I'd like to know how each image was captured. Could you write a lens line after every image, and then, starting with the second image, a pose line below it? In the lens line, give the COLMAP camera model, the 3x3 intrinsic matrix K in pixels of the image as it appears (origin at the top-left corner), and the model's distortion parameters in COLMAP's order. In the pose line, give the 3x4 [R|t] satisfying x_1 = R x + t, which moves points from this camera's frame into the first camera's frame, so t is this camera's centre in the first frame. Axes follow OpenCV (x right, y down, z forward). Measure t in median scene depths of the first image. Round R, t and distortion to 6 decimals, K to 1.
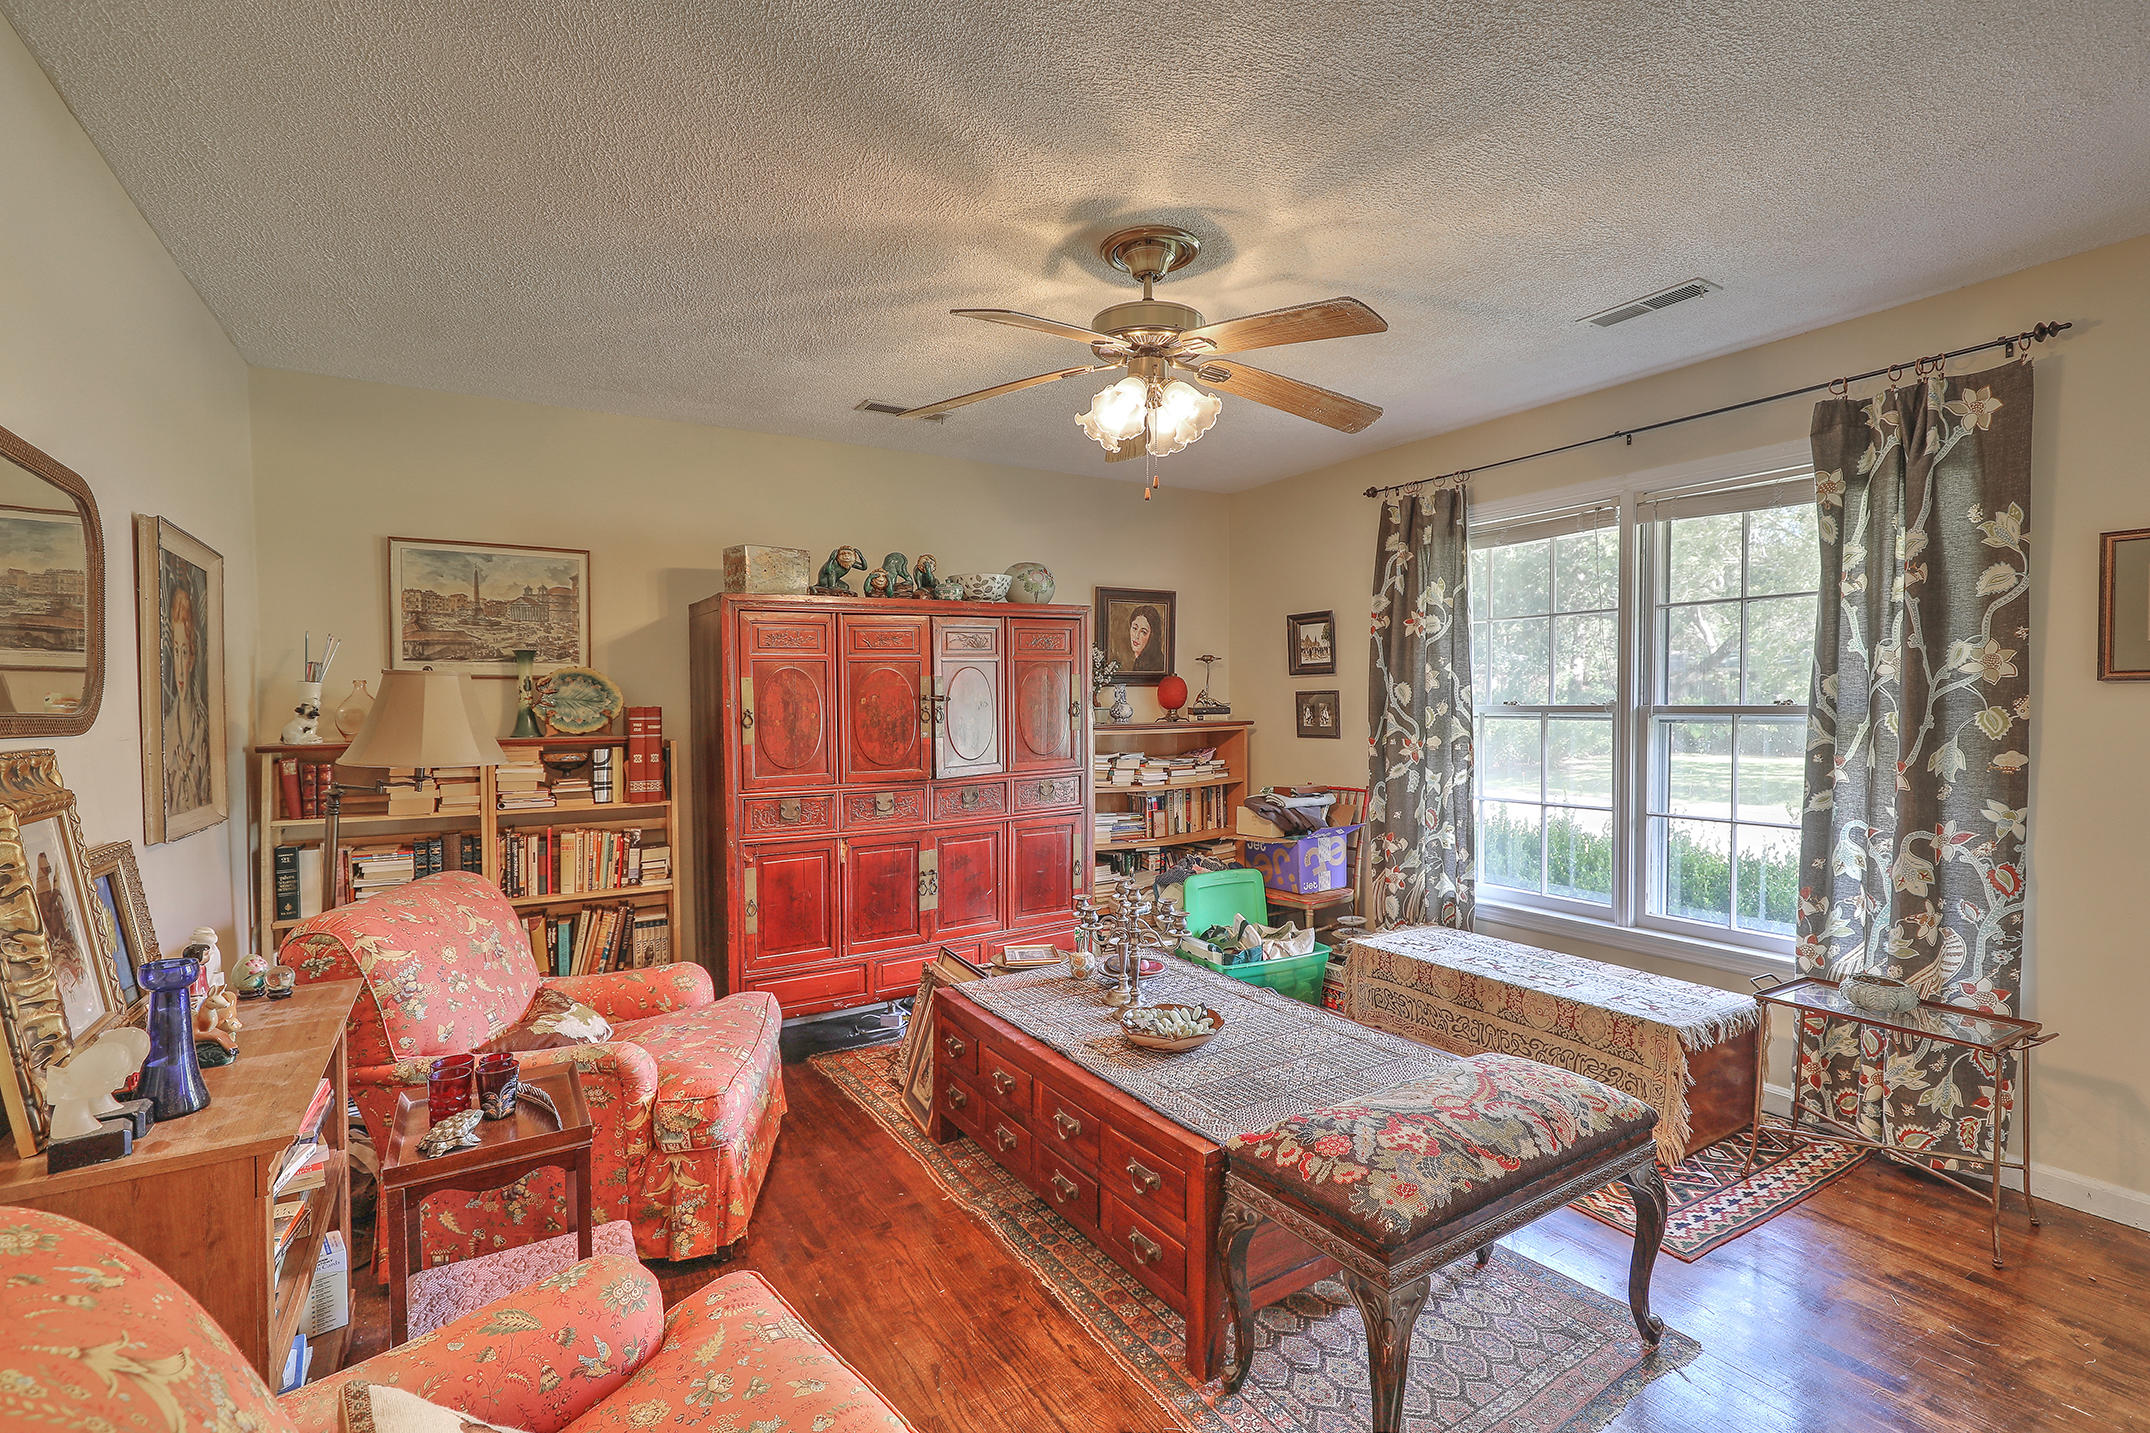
lens RADIAL K [[975.7, 0, 1086.9], [0, 975.7, 725.8], [0, 0, 1]] dist [-0.001487, 0.000131]
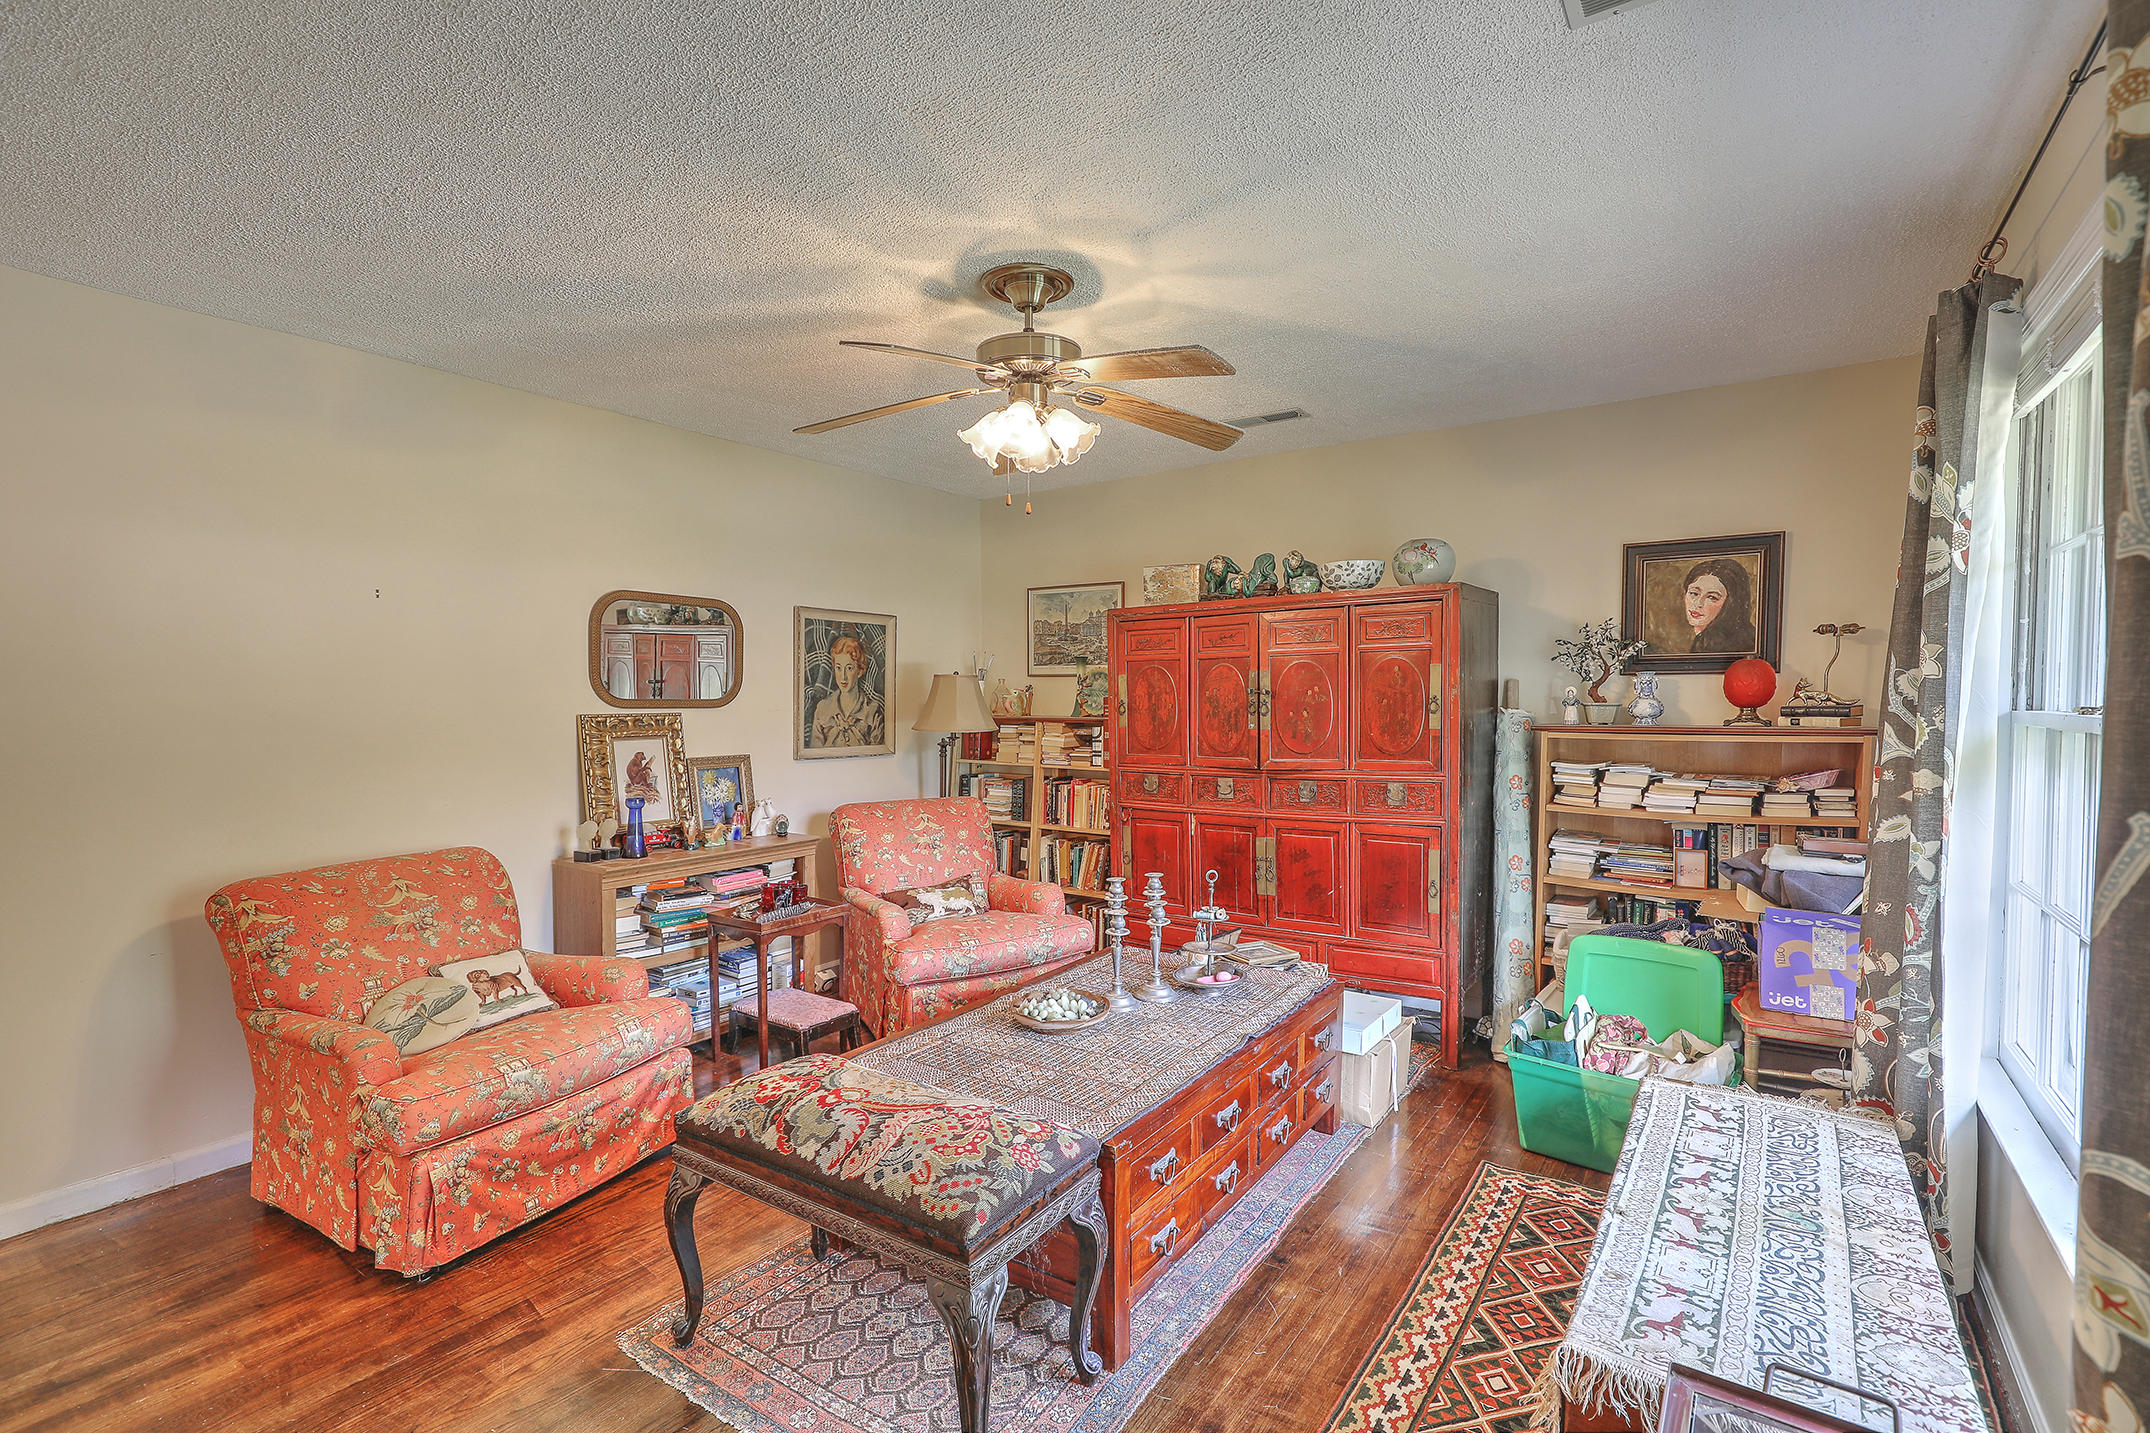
lens RADIAL K [[975.7, 0, 1093.5], [0, 975.7, 711.6], [0, 0, 1]] dist [-0.001487, 0.000131]
pose [[0.399701, 0.025663, -0.916286, 0.759802], [-0.023322, 0.999569, 0.017822, -0.022157], [0.916349, 0.014246, 0.400128, 0.440787]]
